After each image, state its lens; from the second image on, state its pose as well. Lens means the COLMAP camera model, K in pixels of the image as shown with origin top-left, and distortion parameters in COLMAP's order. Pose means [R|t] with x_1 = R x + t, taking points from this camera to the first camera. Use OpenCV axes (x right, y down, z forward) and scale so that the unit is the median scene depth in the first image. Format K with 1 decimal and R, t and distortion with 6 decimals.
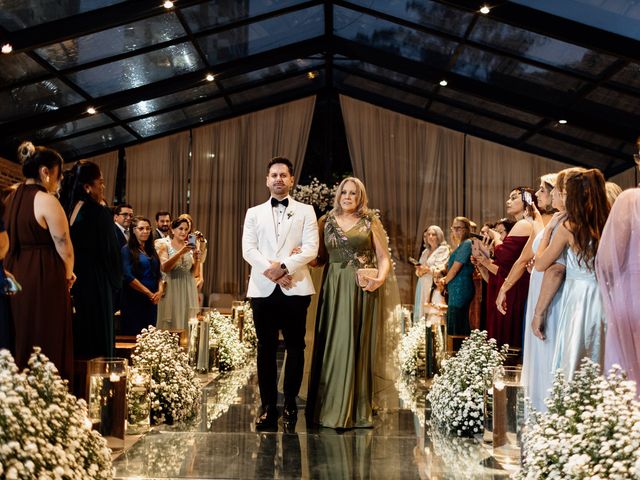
lens RADIAL K [[662.3, 0, 320.0], [0, 662.3, 240.0], [0, 0, 1]] dist [-0.012010, 0.000978]
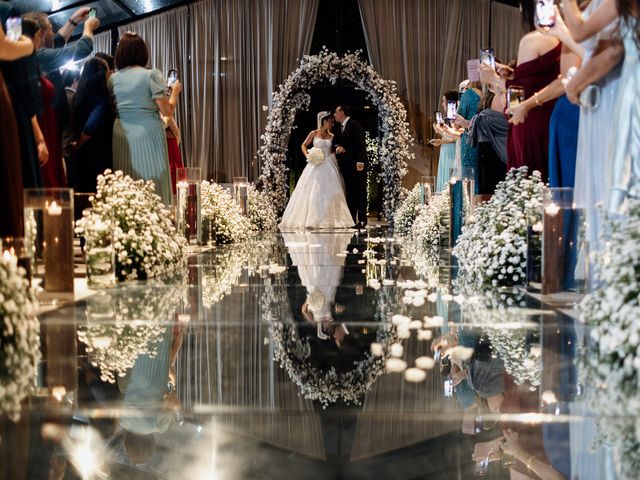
lens RADIAL K [[662.3, 0, 320.0], [0, 662.3, 240.0], [0, 0, 1]] dist [-0.012010, 0.000978]
pose [[0.999393, -0.019716, -0.028717, 0.018653], [0.023379, 0.990789, 0.133379, 0.113777], [0.025822, -0.133969, 0.990649, 0.177714]]
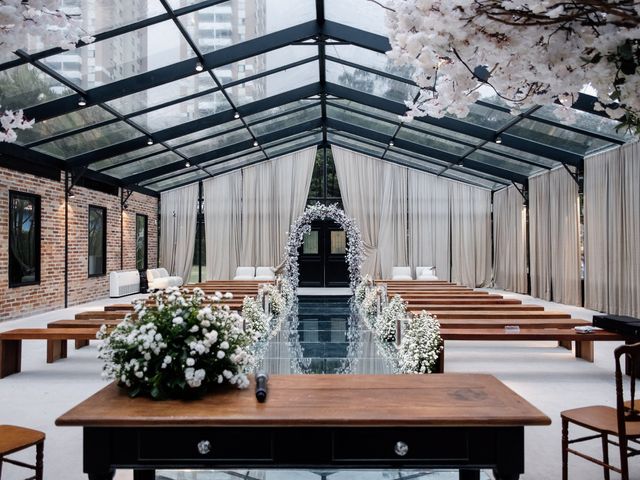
lens RADIAL K [[473.1, 0, 320.0], [0, 473.1, 240.0], [0, 0, 1]] dist [0.000042, 0.000726]
pose [[0.999848, -0.017421, 0.001167, -0.013858], [0.017343, 0.998651, 0.048937, -0.127952], [-0.002018, -0.048909, 0.998801, -0.563968]]
